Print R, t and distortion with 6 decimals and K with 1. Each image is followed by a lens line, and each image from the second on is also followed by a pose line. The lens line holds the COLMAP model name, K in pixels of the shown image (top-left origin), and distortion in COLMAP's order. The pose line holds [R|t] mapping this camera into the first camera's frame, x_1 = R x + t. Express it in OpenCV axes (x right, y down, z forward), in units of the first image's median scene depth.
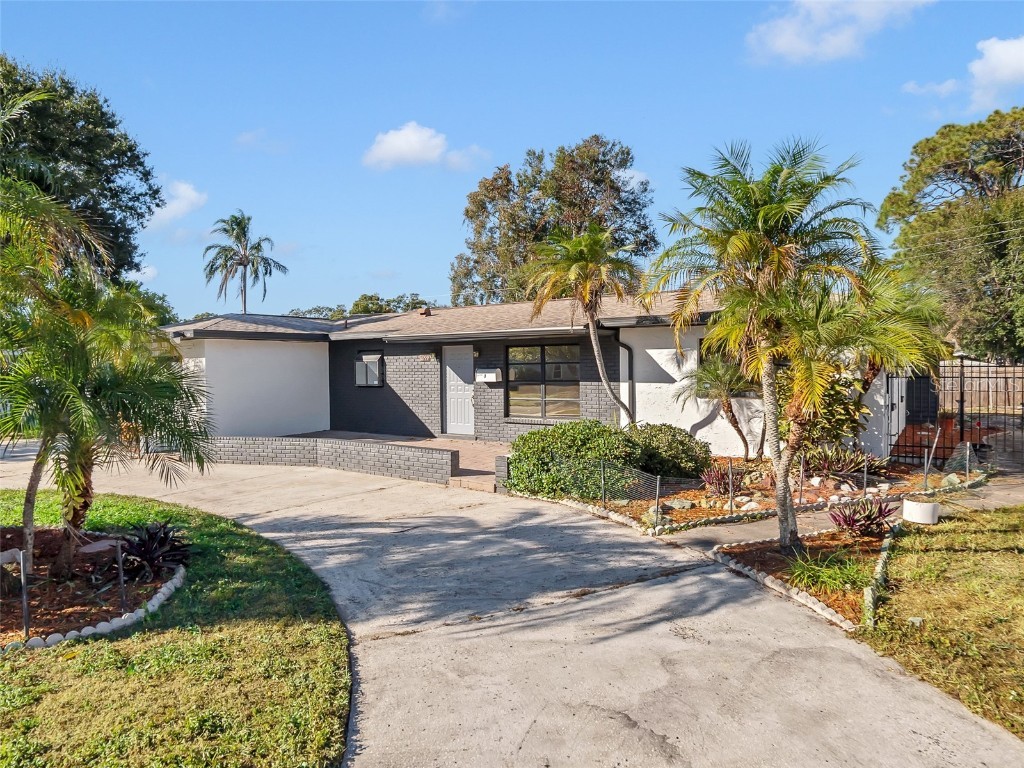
lens RADIAL K [[684.6, 0, 506.8], [0, 684.6, 371.7], [0, 0, 1]] dist [-0.077910, 0.004987]
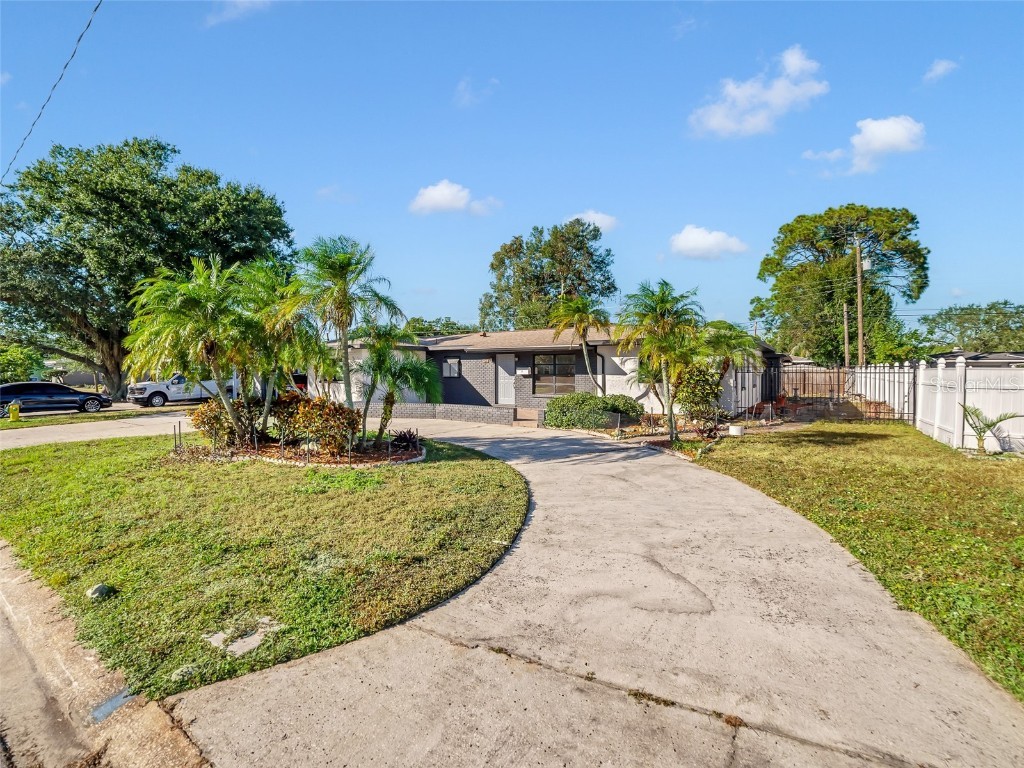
lens RADIAL K [[492.6, 0, 516.2], [0, 492.6, 374.0], [0, 0, 1]] dist [-0.100029, 0.037182]
pose [[0.999775, 0.006391, 0.020227, -0.068716], [-0.006483, 0.999969, 0.004477, 0.007369], [-0.020198, -0.004608, 0.999785, -0.276272]]
